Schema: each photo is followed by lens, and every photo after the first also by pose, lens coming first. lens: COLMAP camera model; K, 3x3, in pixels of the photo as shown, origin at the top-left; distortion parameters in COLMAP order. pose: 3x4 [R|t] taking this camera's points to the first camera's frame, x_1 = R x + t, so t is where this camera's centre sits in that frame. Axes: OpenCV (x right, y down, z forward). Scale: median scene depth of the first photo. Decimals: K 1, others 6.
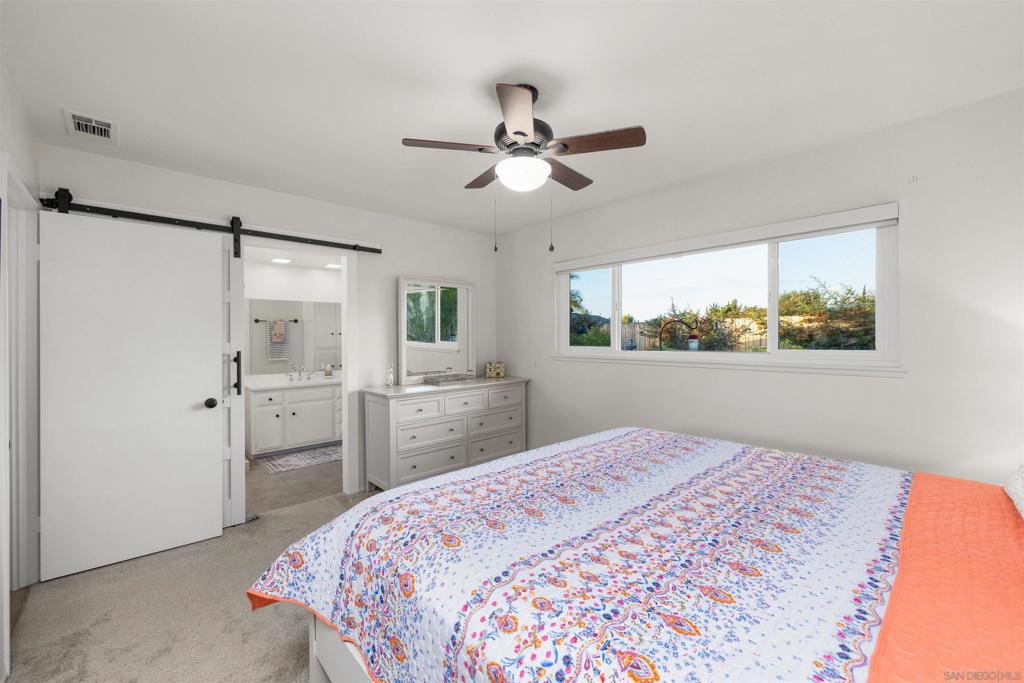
lens RADIAL K [[426.7, 0, 512.0], [0, 426.7, 341.5], [0, 0, 1]] dist [0.000438, 0.000201]
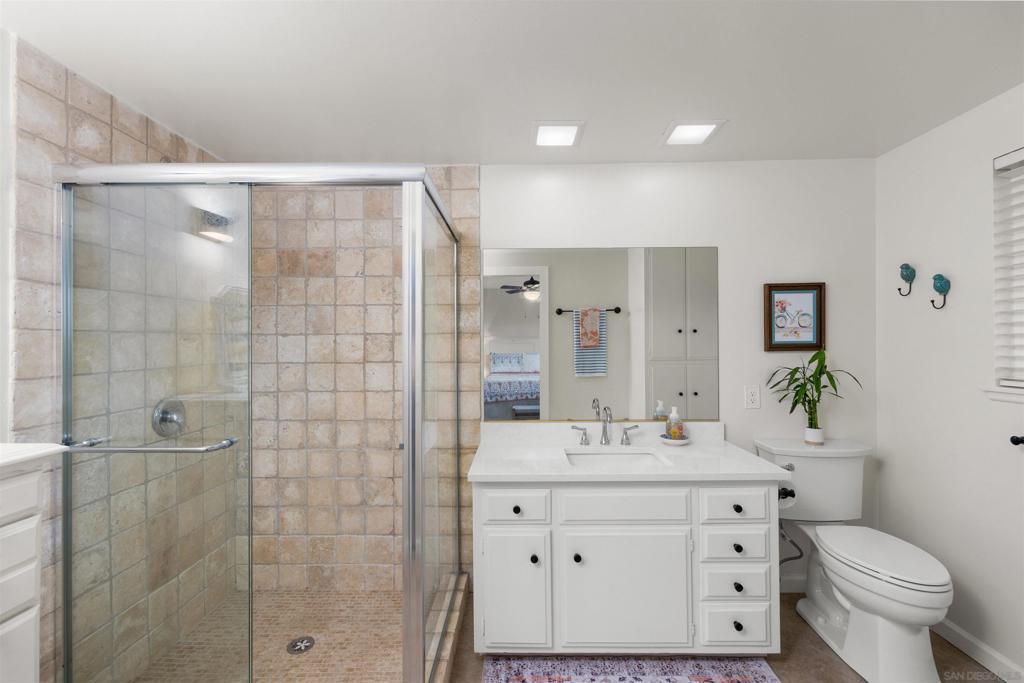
lens RADIAL K [[426.7, 0, 512.0], [0, 426.7, 341.5], [0, 0, 1]] dist [0.000438, 0.000201]
pose [[0.725901, 0.000036, -0.687799, -0.242045], [-0.004389, 0.999980, -0.004579, -0.002025], [0.687785, 0.006343, 0.725887, 0.550125]]
